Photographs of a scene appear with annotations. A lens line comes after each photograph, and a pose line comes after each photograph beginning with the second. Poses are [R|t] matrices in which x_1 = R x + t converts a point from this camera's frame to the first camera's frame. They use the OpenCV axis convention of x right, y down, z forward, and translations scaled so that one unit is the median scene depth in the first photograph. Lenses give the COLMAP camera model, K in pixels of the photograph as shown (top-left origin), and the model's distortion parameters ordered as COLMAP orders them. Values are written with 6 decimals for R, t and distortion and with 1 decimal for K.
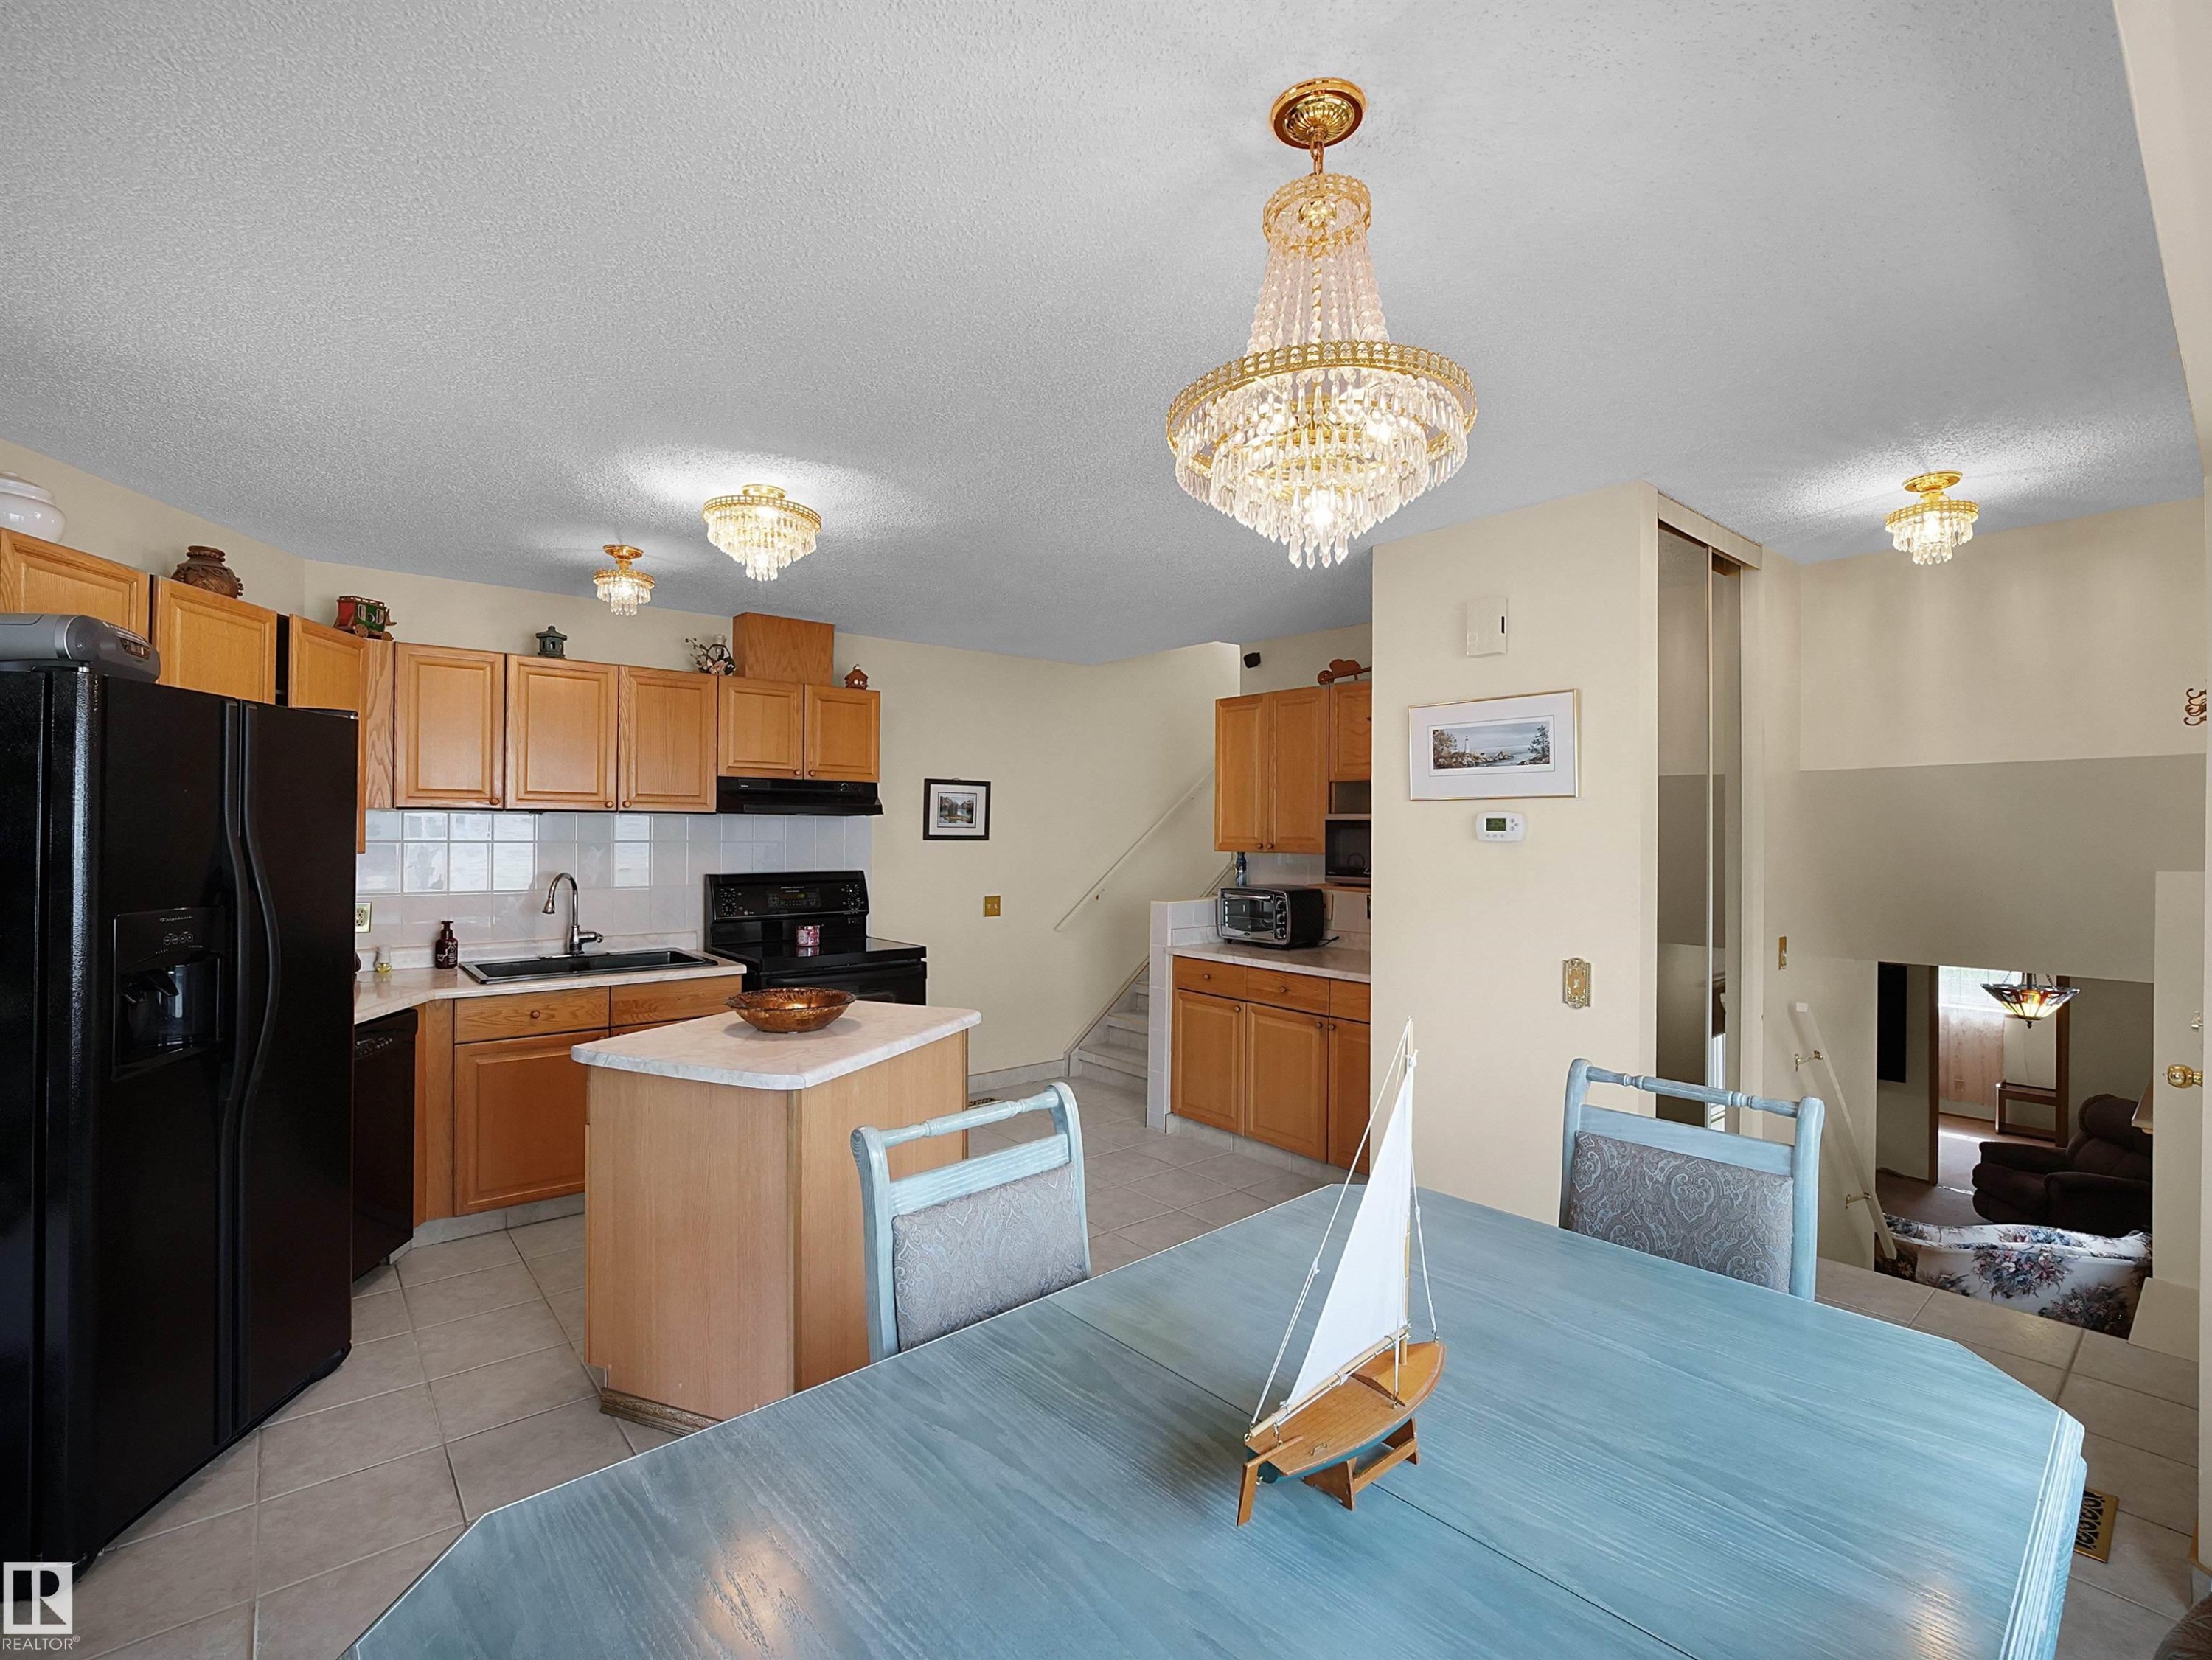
lens RADIAL K [[1012.5, 0, 1038.7], [0, 1012.5, 822.9], [0, 0, 1]] dist [-0.023391, 0.000138]
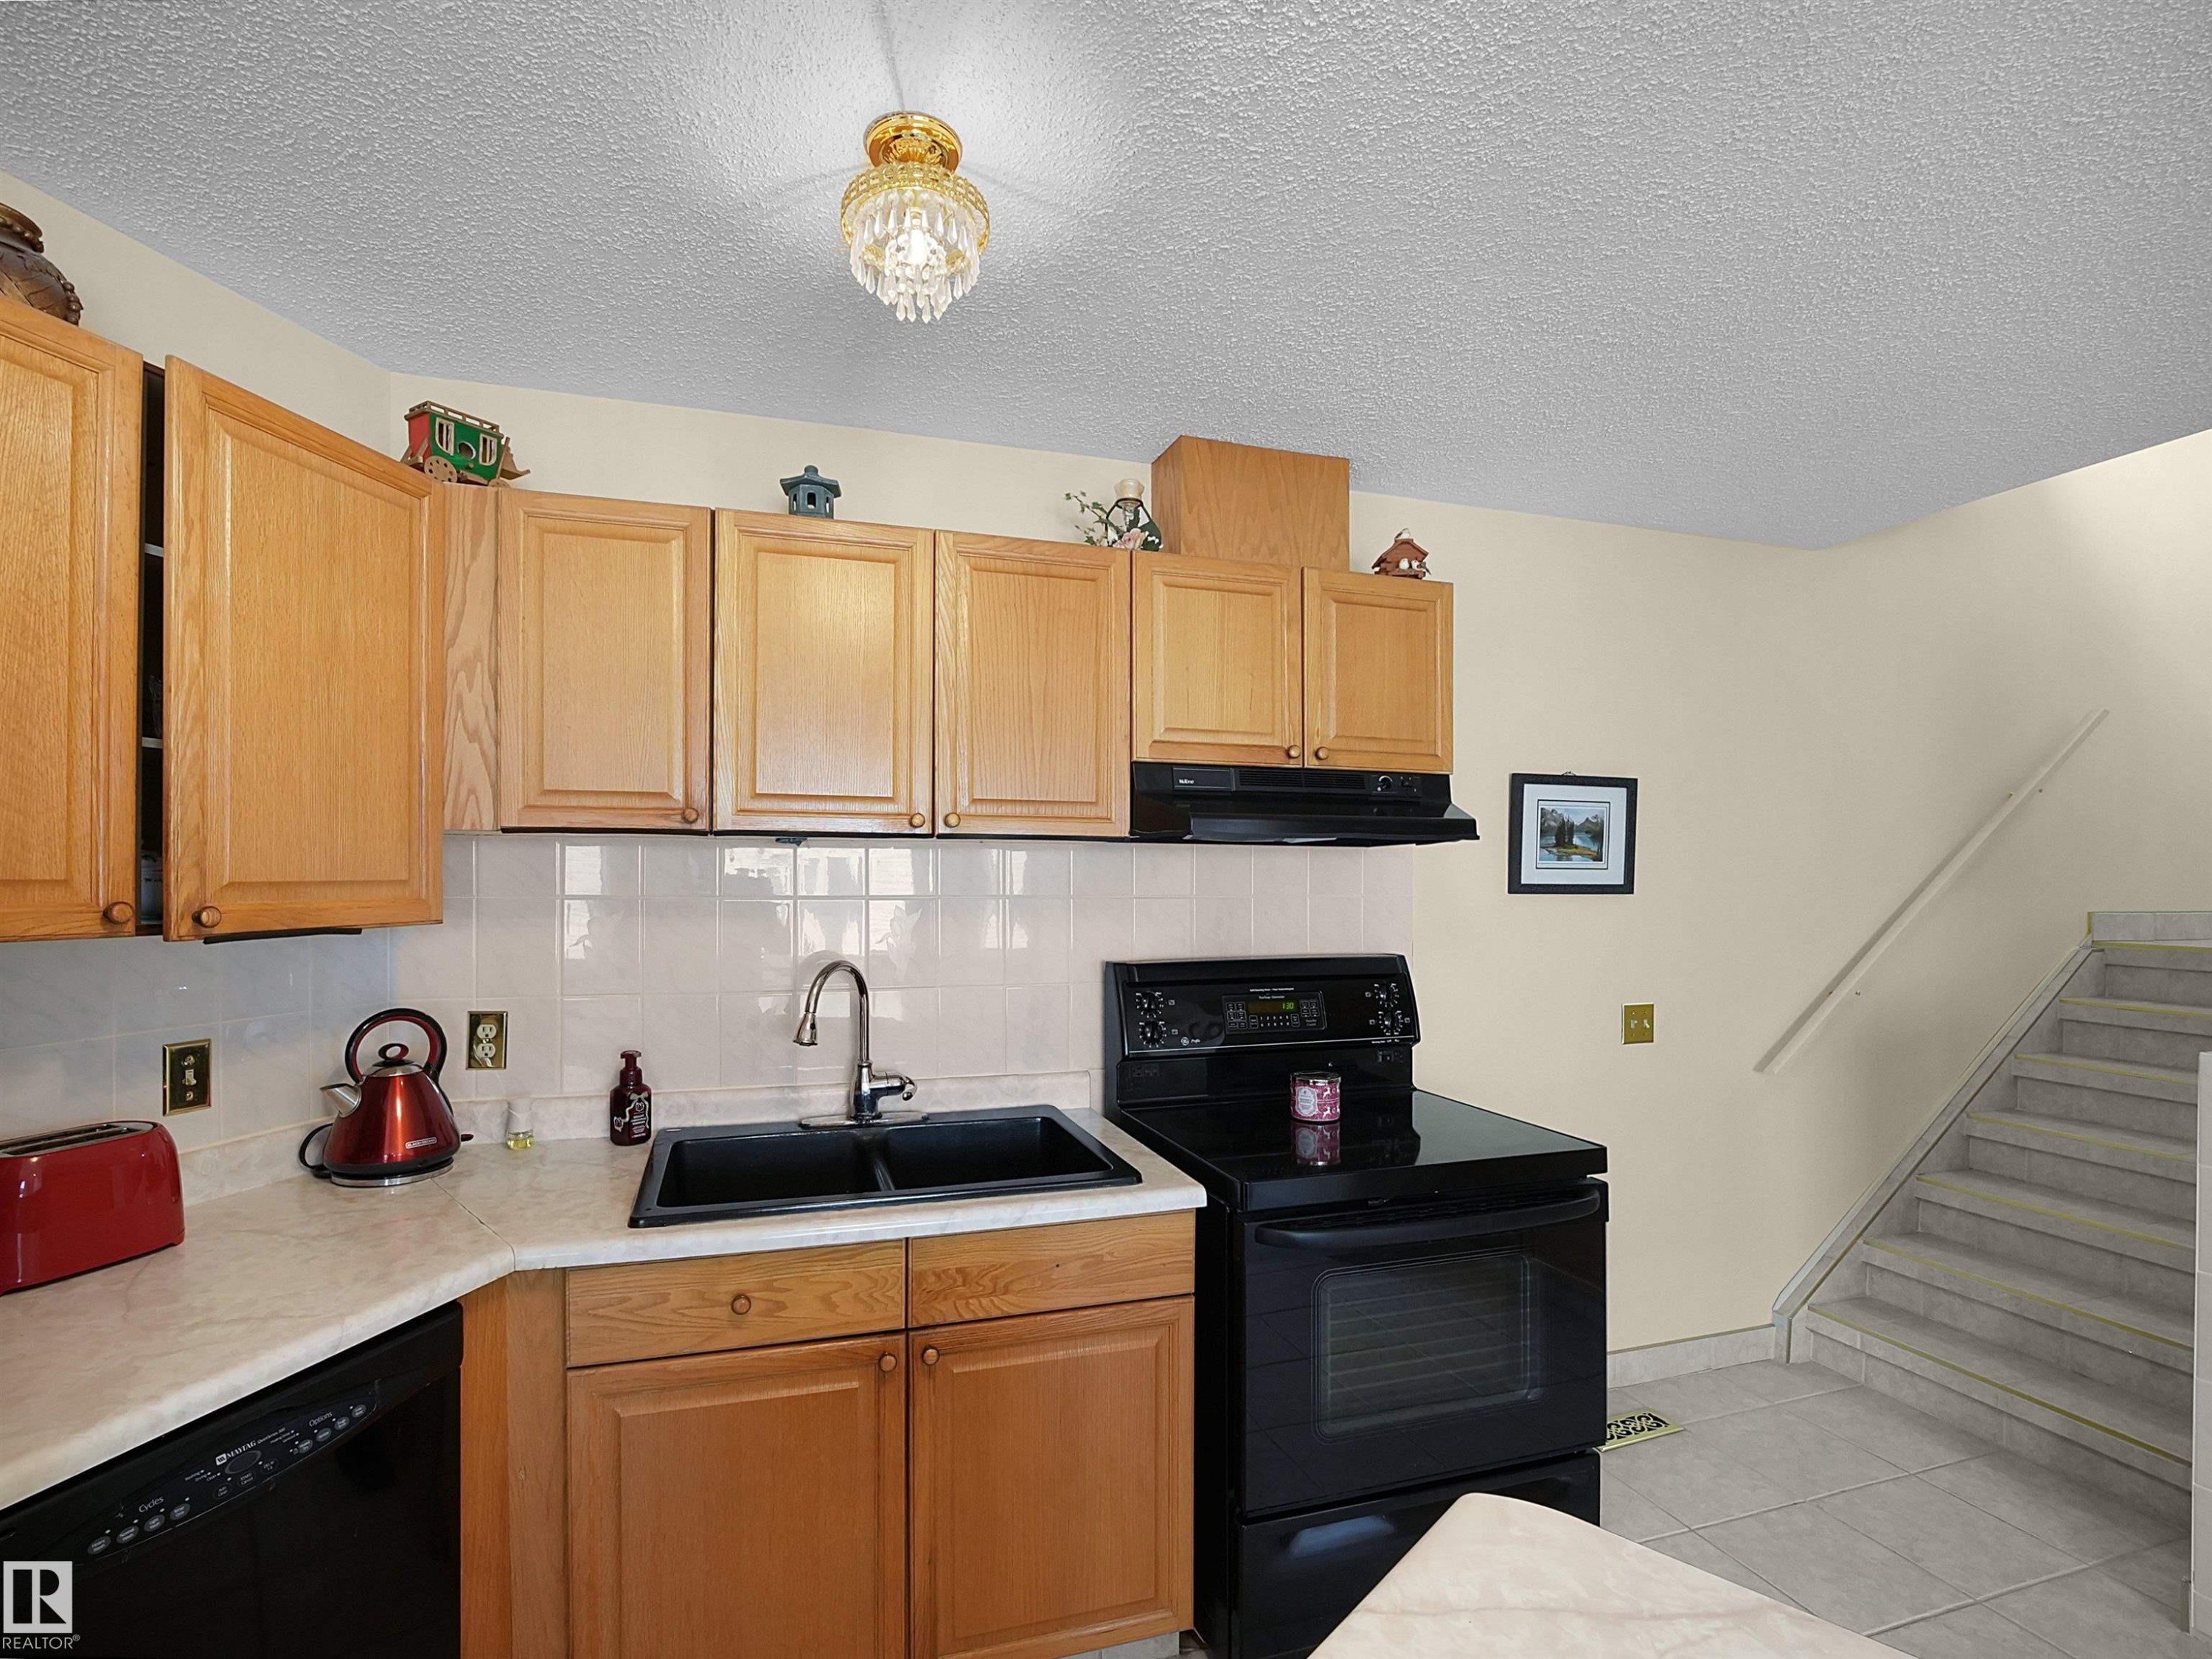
lens RADIAL K [[1012.6, 0, 1038.7], [0, 1012.6, 822.4], [0, 0, 1]] dist [-0.023391, 0.000138]
pose [[0.936029, -0.023309, -0.351150, -0.190579], [0.005527, 0.998655, -0.051556, 0.006975], [0.351879, 0.046317, 0.934899, 0.535075]]
